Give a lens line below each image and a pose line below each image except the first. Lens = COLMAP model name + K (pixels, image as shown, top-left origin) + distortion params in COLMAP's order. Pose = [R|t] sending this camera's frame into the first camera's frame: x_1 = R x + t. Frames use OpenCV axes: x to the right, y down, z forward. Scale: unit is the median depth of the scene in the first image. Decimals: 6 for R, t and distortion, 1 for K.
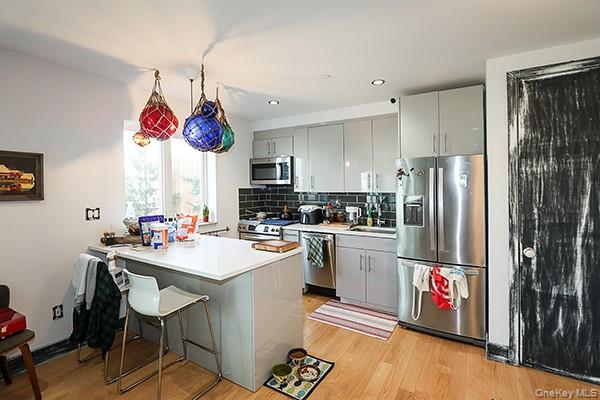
lens RADIAL K [[275.7, 0, 313.8], [0, 275.7, 189.9], [0, 0, 1]] dist [-0.010731, 0.000059]
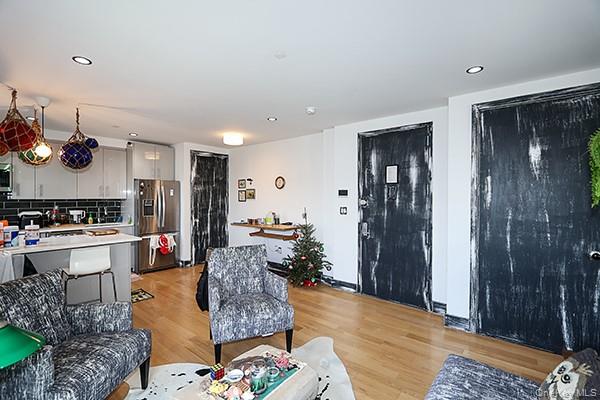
lens RADIAL K [[275.7, 0, 297.0], [0, 275.7, 199.4], [0, 0, 1]] dist [-0.010731, 0.000059]
pose [[0.156464, -0.007498, 0.987655, -1.388937], [0.005093, 0.999964, 0.006784, 0.010491], [-0.987671, 0.003969, 0.156496, -0.301816]]
